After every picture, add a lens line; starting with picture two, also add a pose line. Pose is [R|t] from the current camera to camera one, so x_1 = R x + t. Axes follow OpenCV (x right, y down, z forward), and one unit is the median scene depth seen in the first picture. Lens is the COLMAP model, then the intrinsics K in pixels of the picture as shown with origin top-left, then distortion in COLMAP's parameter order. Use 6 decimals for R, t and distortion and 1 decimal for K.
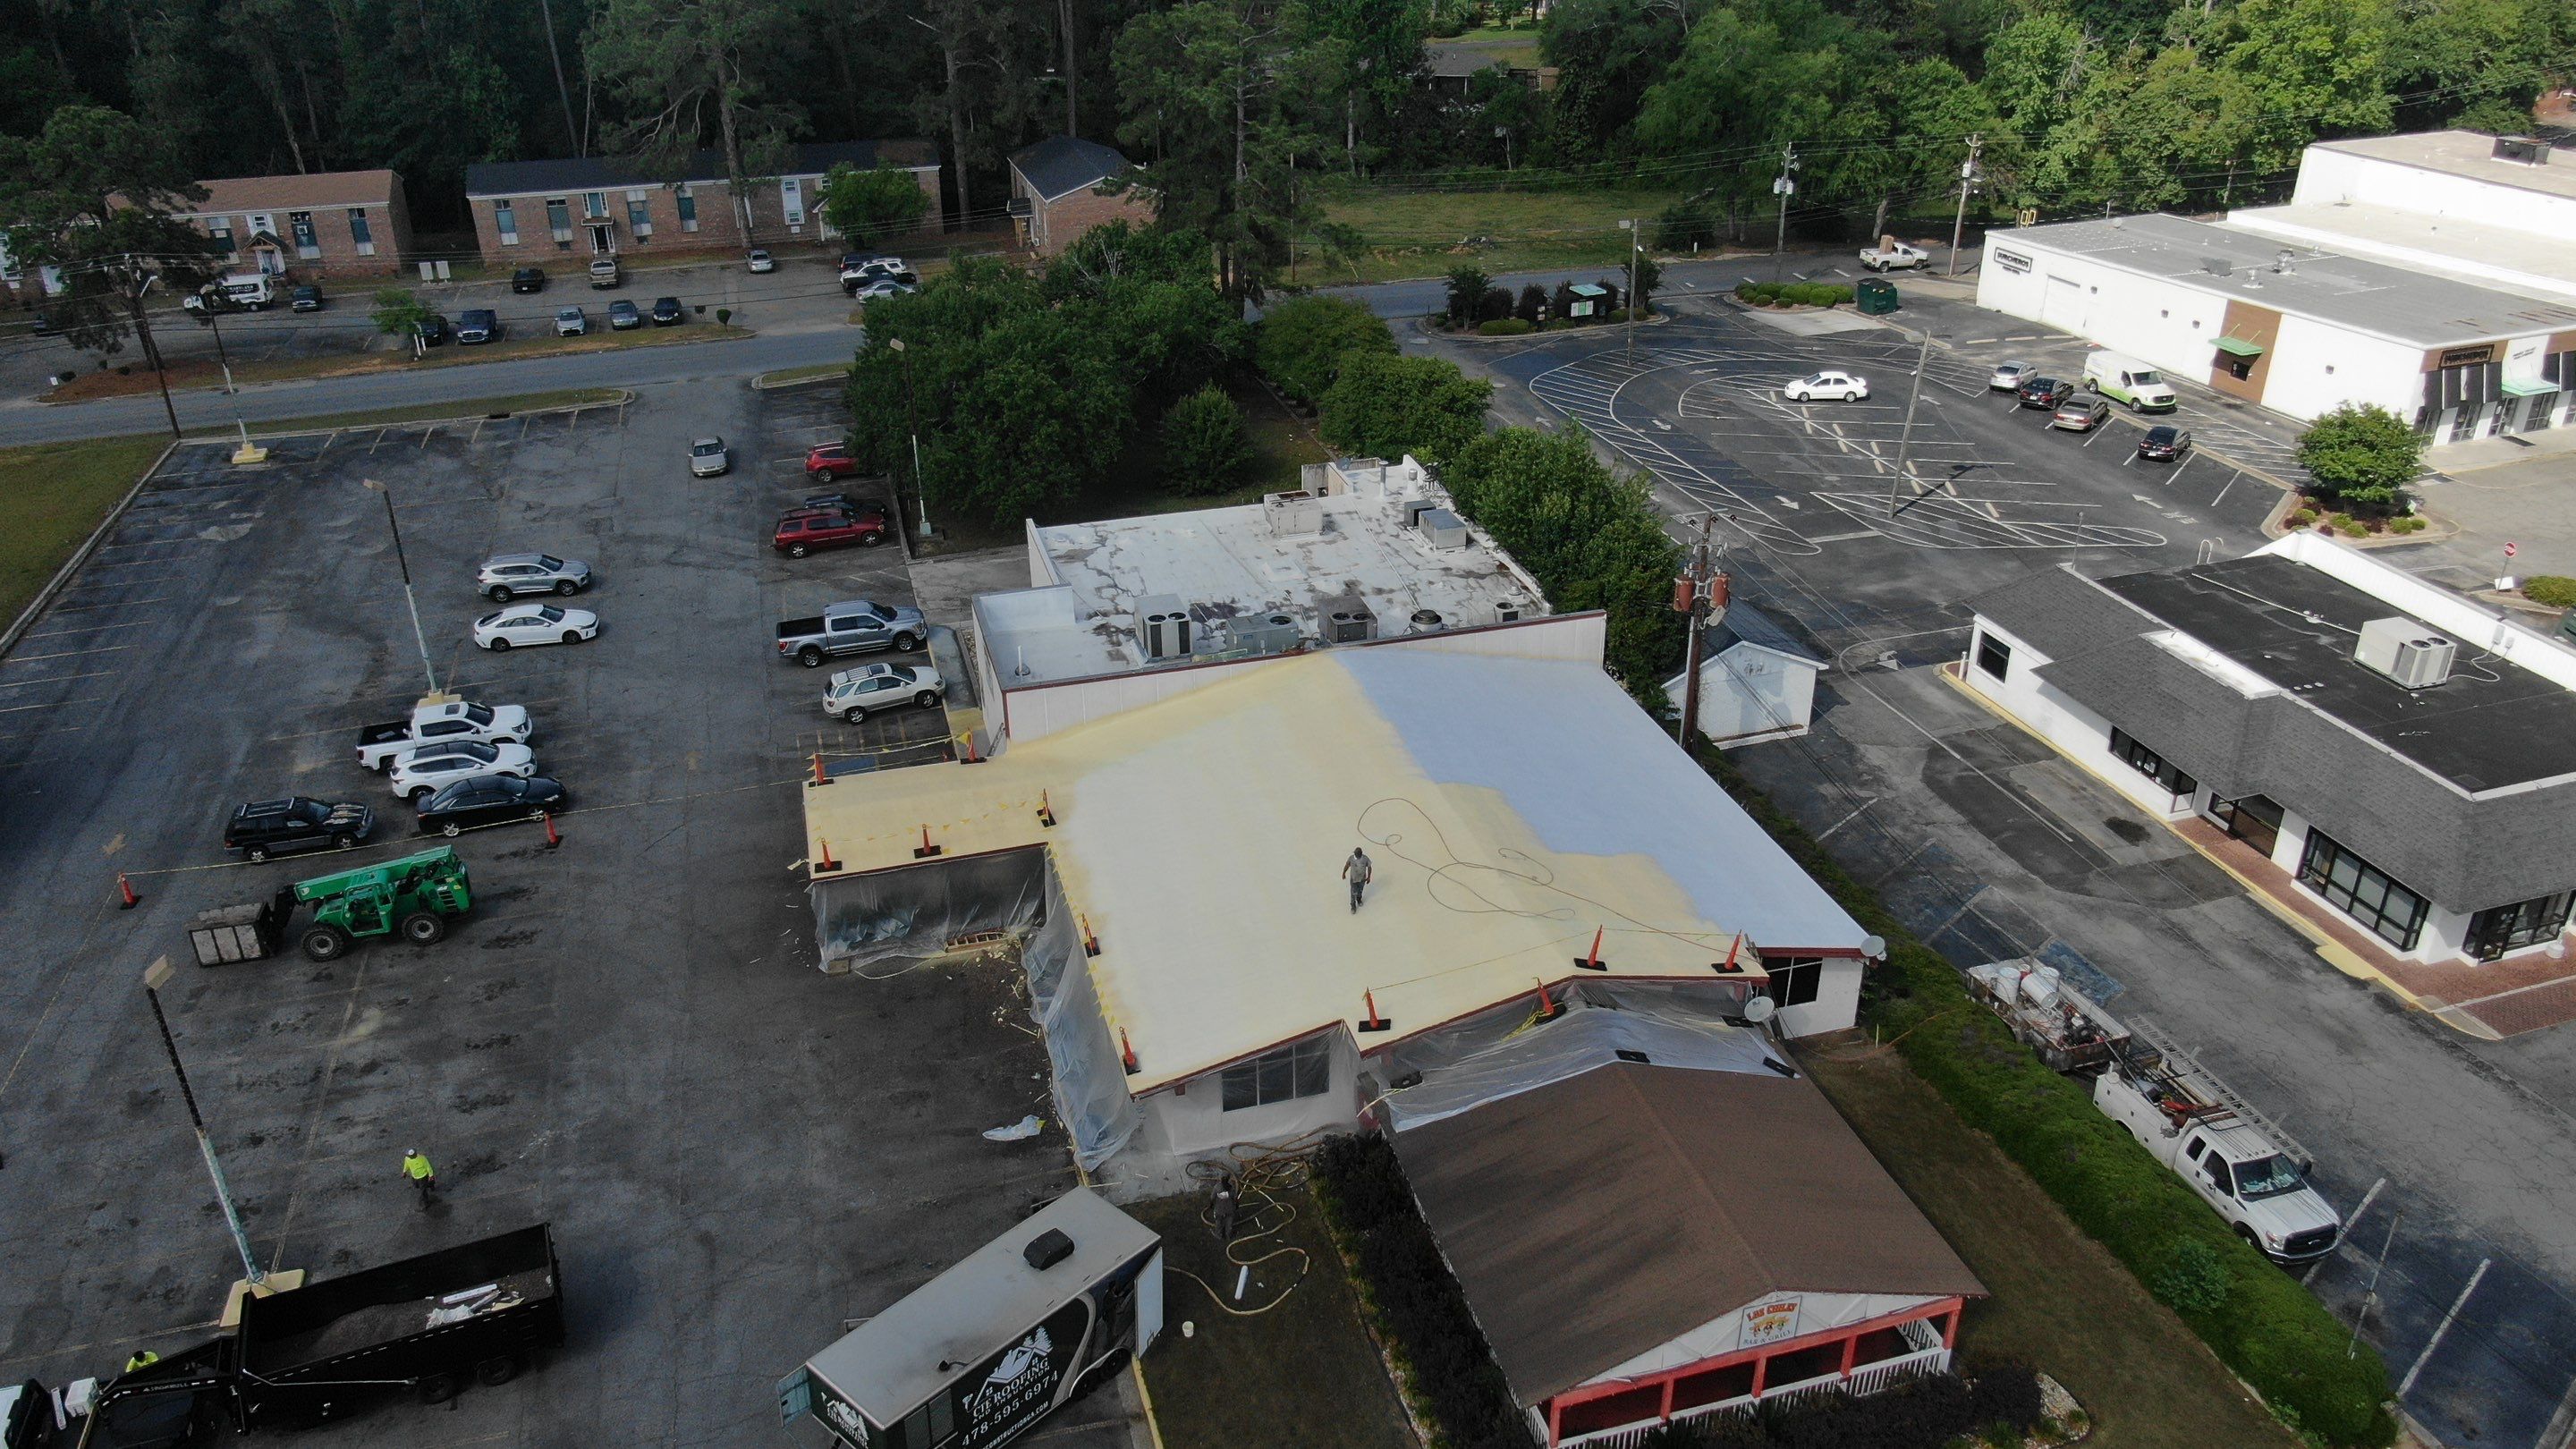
lens RADIAL K [[1856.4, 0, 1292.4], [0, 1856.4, 719.7], [0, 0, 1]] dist [-0.012287, 0.003403]
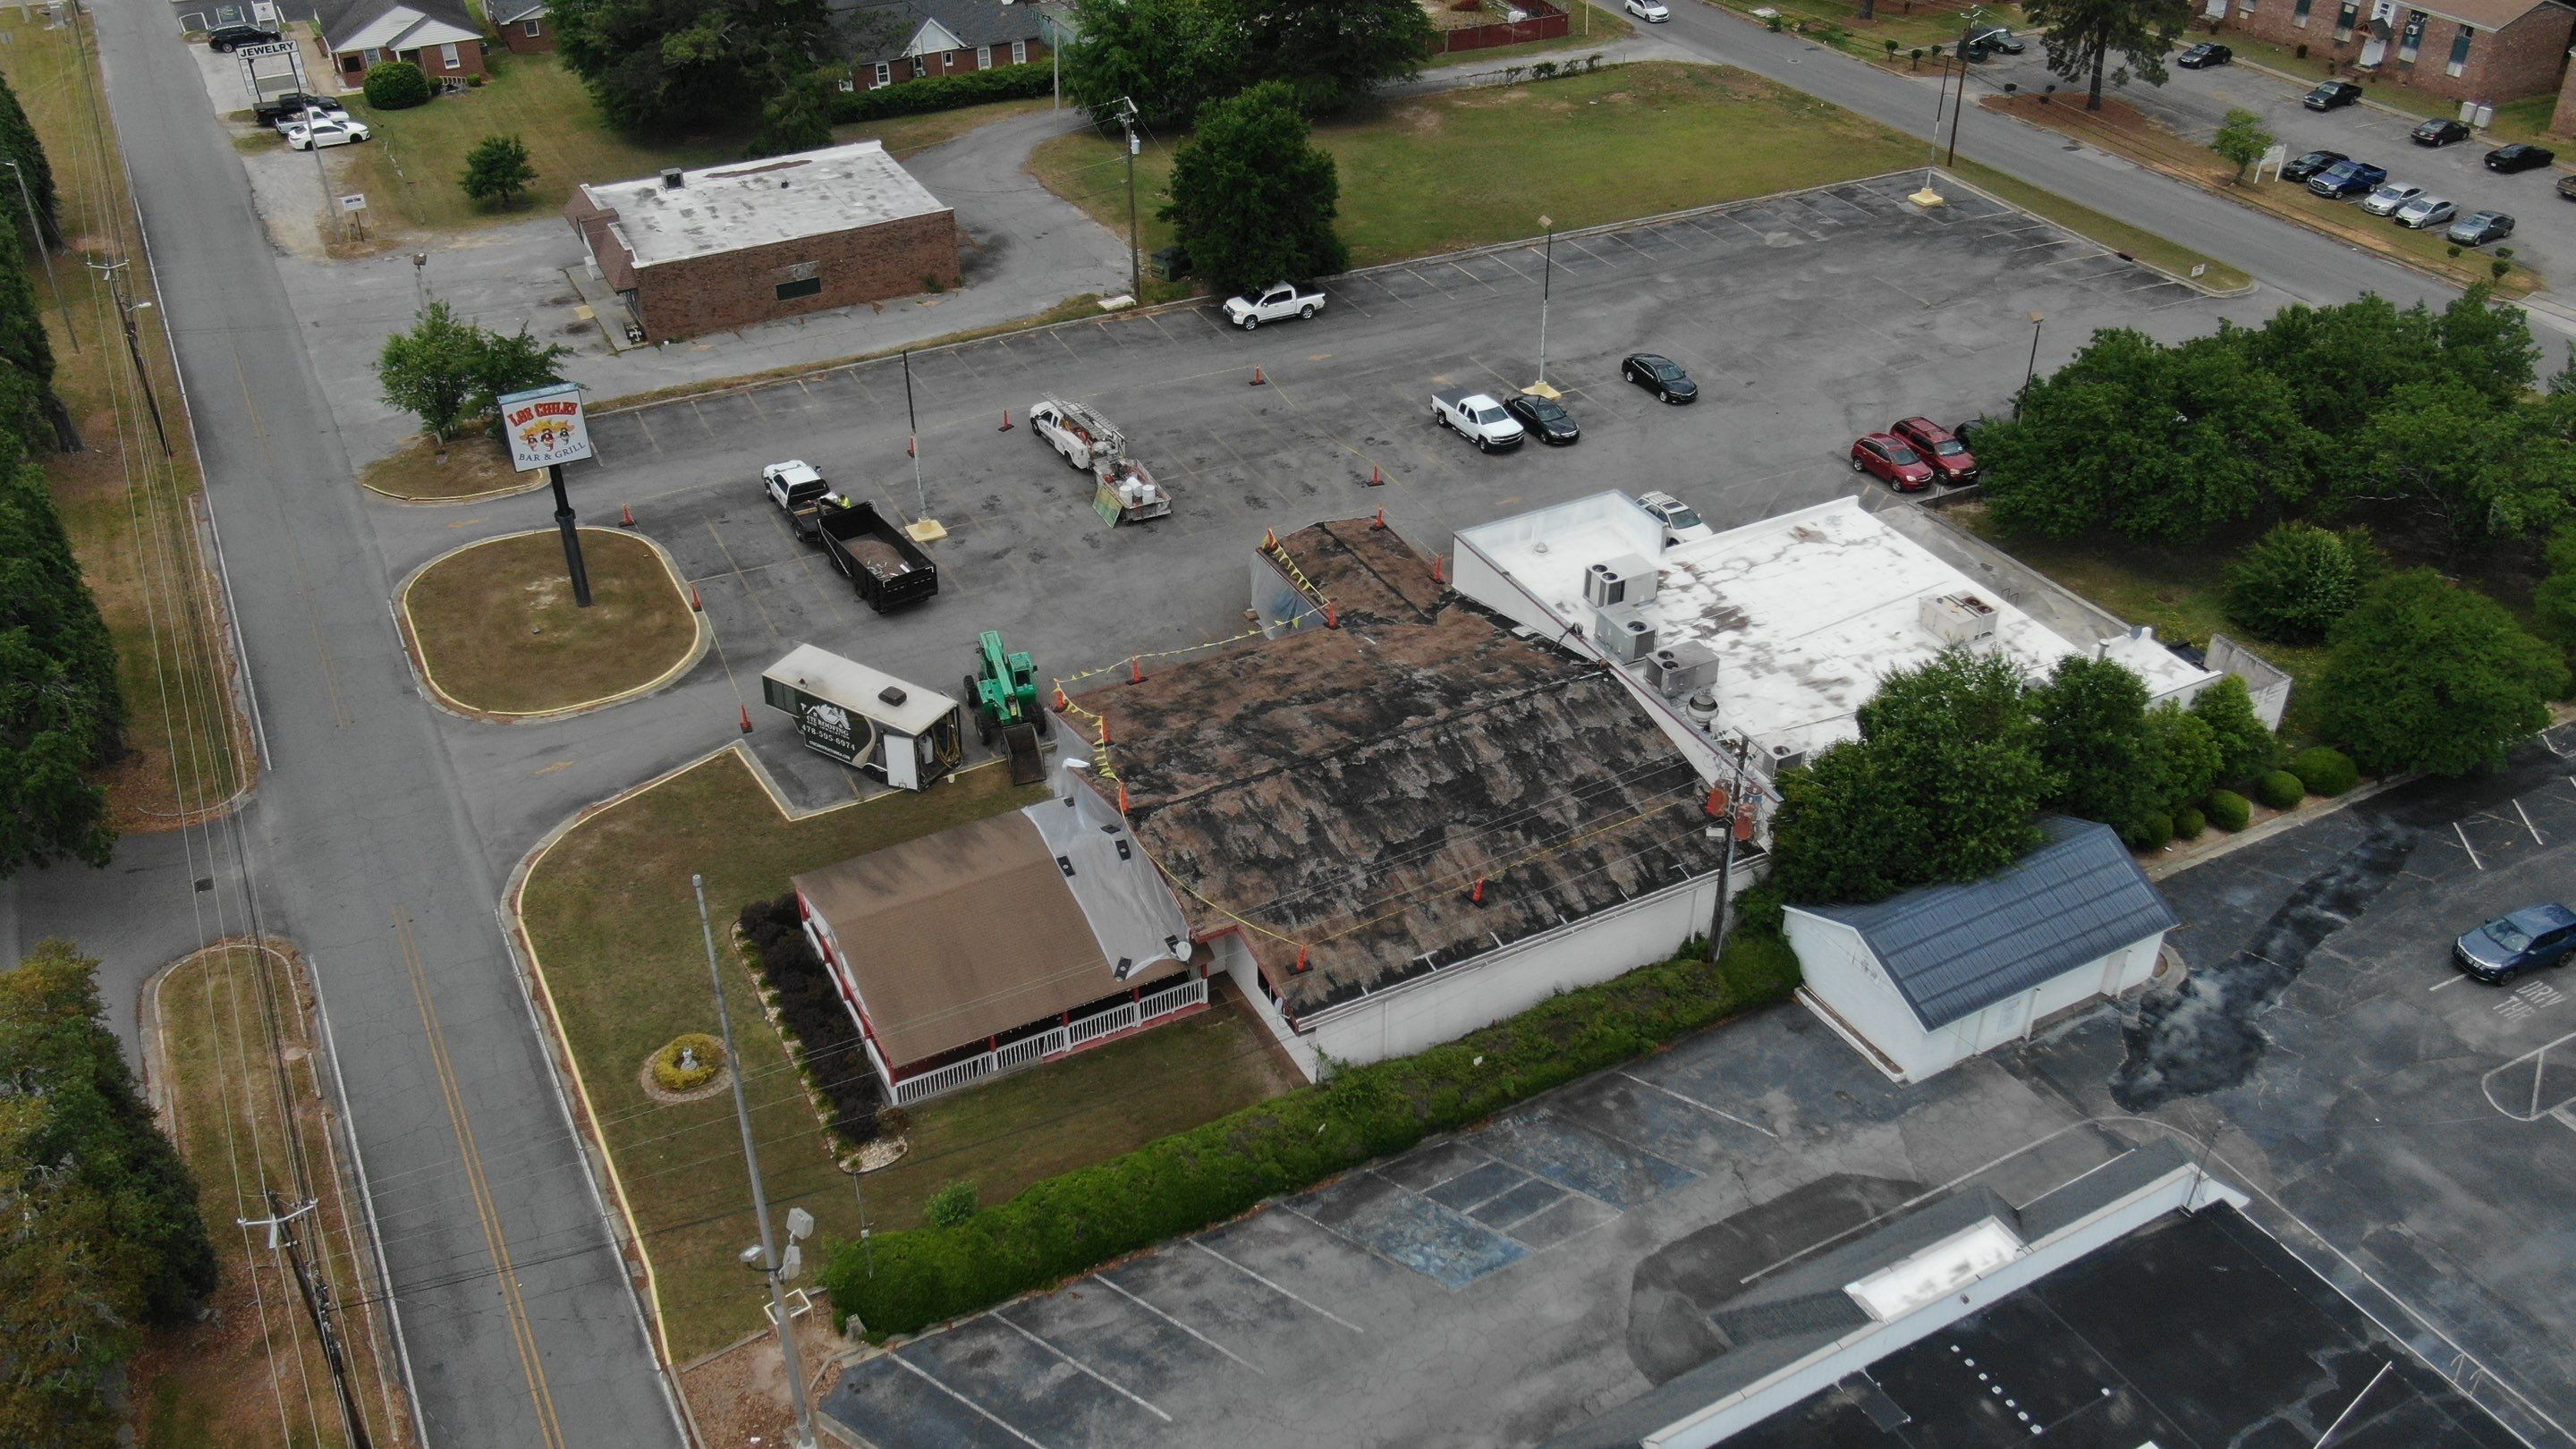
lens RADIAL K [[2159.1, 0, 1291.4], [0, 2159.1, 721.2], [0, 0, 1]] dist [0.000567, 0.010734]
pose [[0.202834, 0.553077, -0.808062, 1.012853], [-0.444928, 0.787166, 0.427093, -0.462907], [0.872295, 0.272900, 0.405743, 0.320972]]
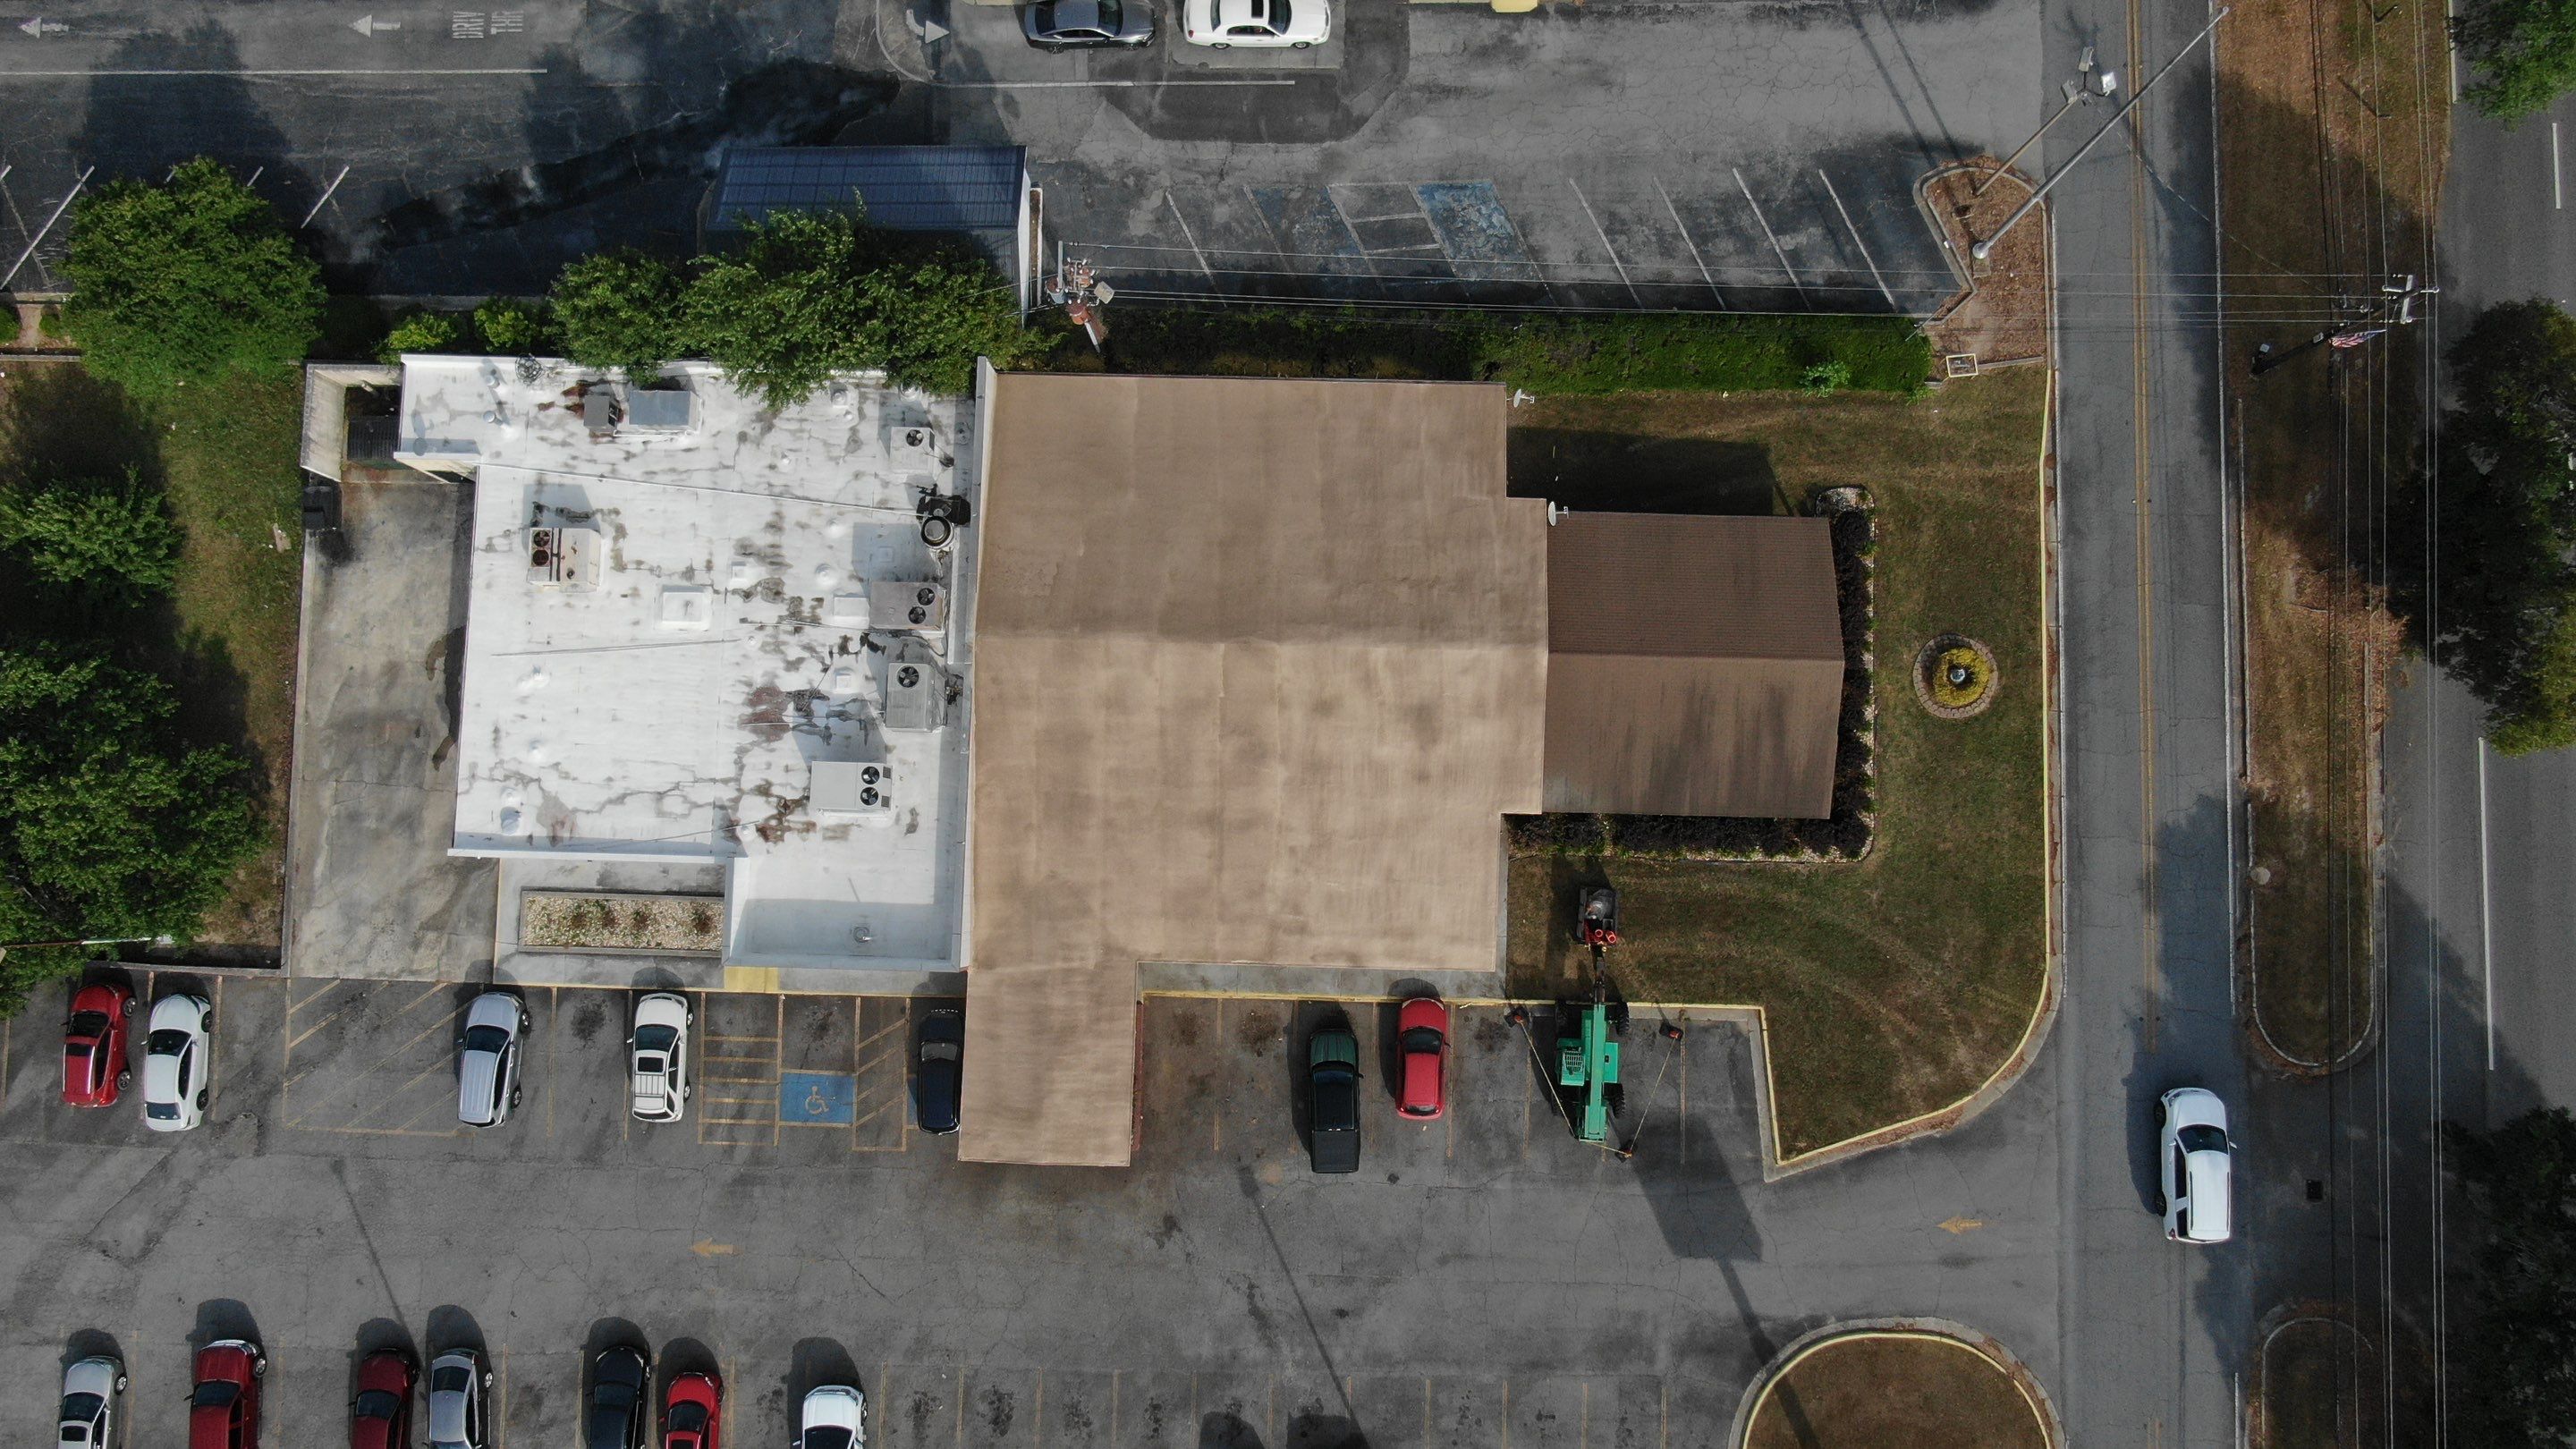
lens RADIAL K [[1856.4, 0, 1284.9], [0, 1856.4, 713.2], [0, 0, 1]] dist [-0.012287, 0.003403]
pose [[0.298231, -0.950370, 0.088635, -0.052255], [0.446704, 0.221032, 0.866949, -0.815004], [-0.843513, -0.218957, 0.490453, 0.343721]]
